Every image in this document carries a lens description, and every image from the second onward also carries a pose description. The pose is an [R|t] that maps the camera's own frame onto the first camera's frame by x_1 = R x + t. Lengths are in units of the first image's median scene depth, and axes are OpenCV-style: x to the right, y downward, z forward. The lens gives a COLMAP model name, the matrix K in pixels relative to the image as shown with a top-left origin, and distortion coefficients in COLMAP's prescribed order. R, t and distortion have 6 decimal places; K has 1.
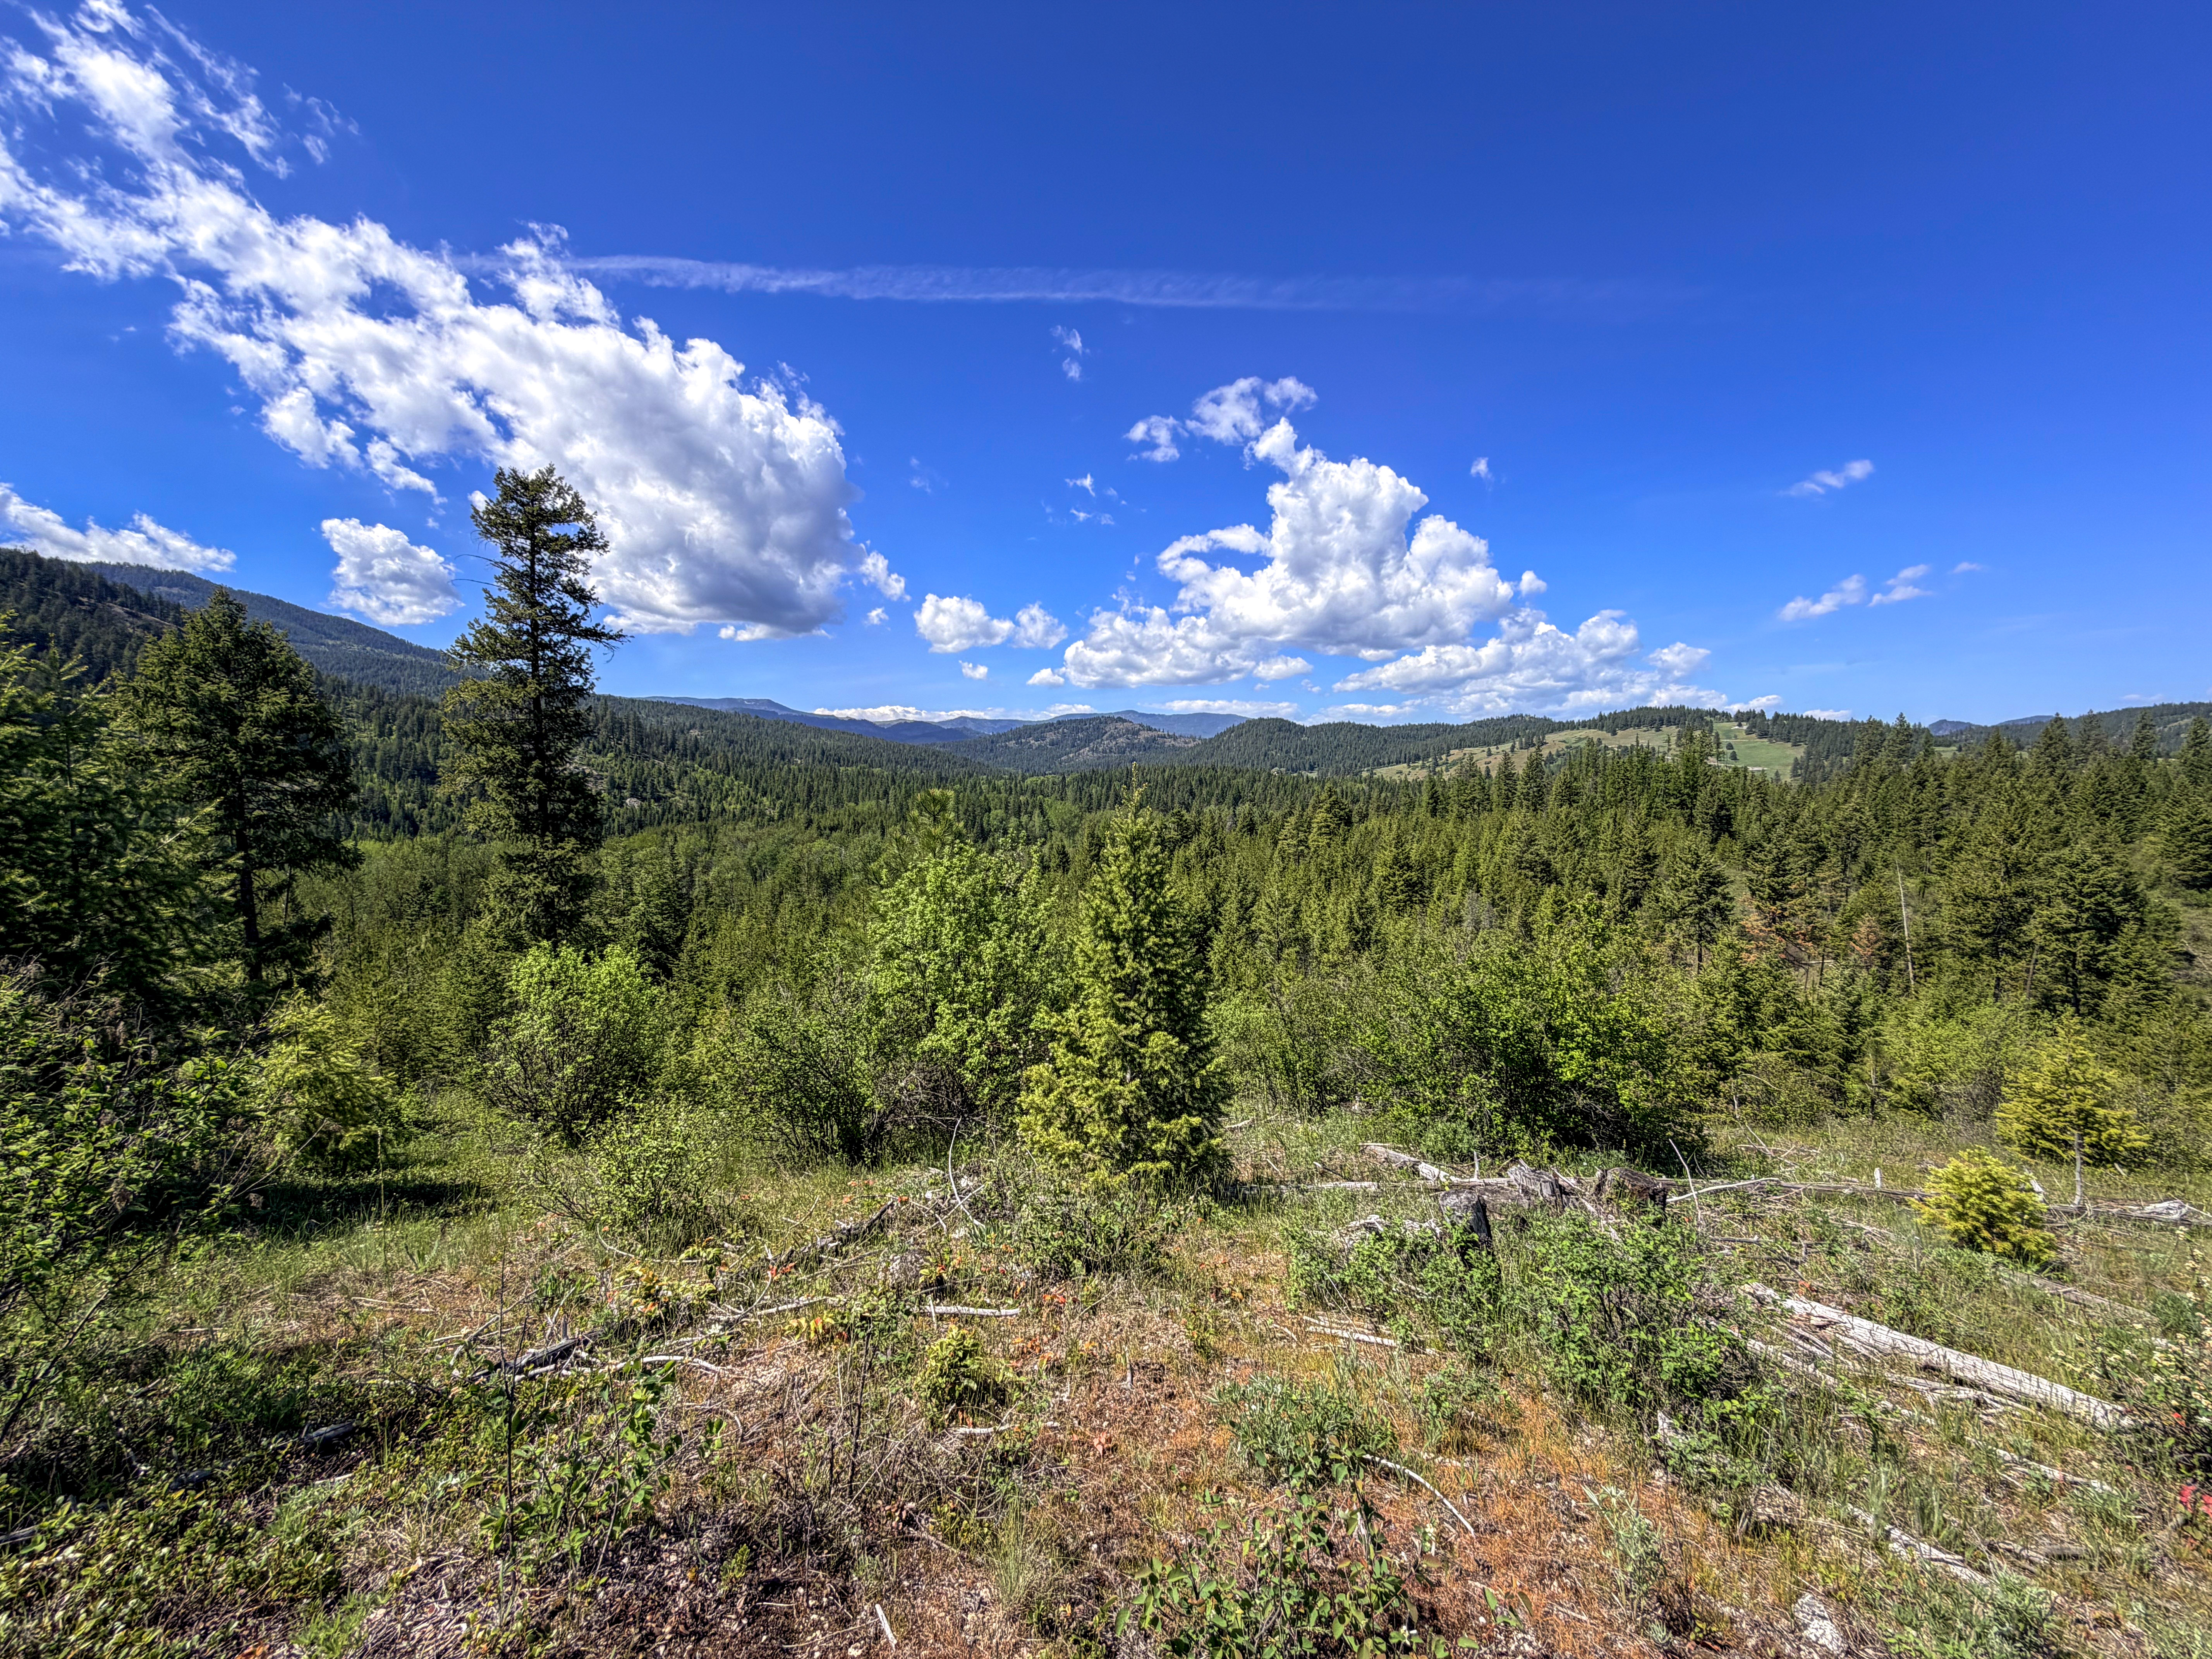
lens RADIAL K [[883.5, 0, 1106.0], [0, 883.5, 845.6], [0, 0, 1]] dist [0.005294, -0.000717]
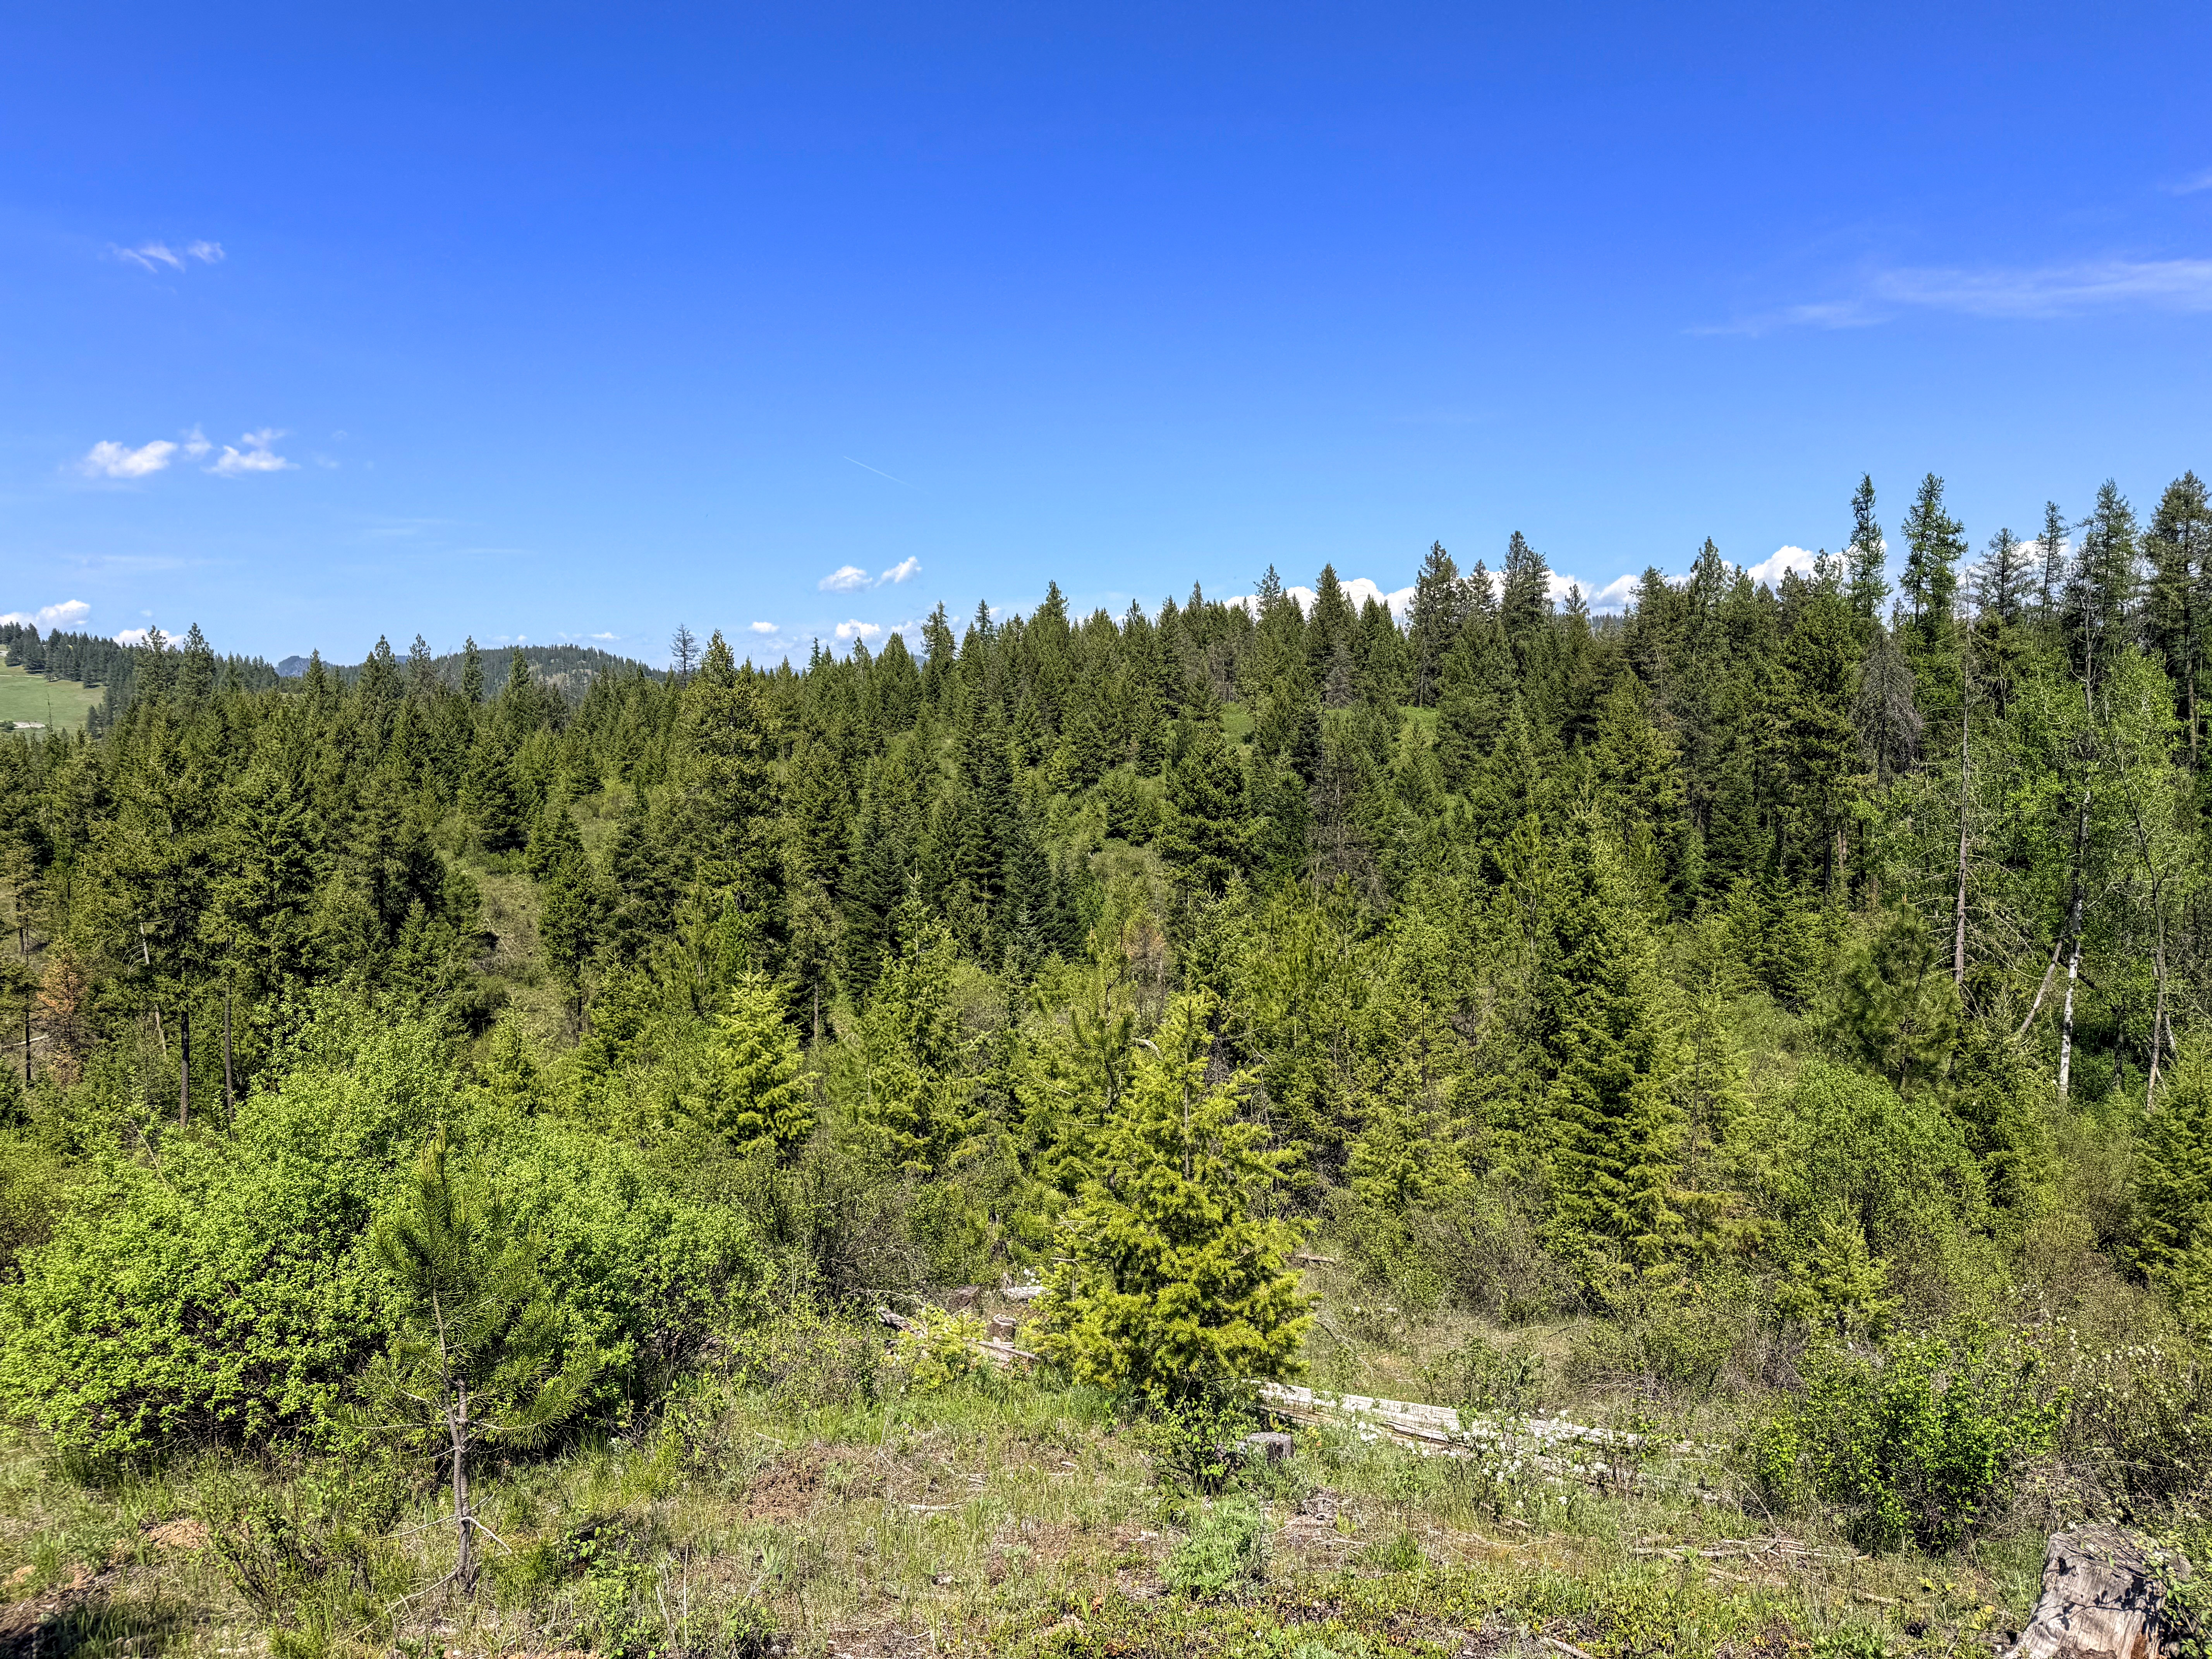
lens RADIAL K [[1539.0, 0, 1118.3], [0, 1539.0, 840.7], [0, 0, 1]] dist [0.079224, -0.092072]
pose [[0.328828, -0.071878, 0.941651, 0.269937], [0.085480, 0.995272, 0.046121, 0.045561], [-0.940513, 0.065326, 0.333417, 0.097665]]
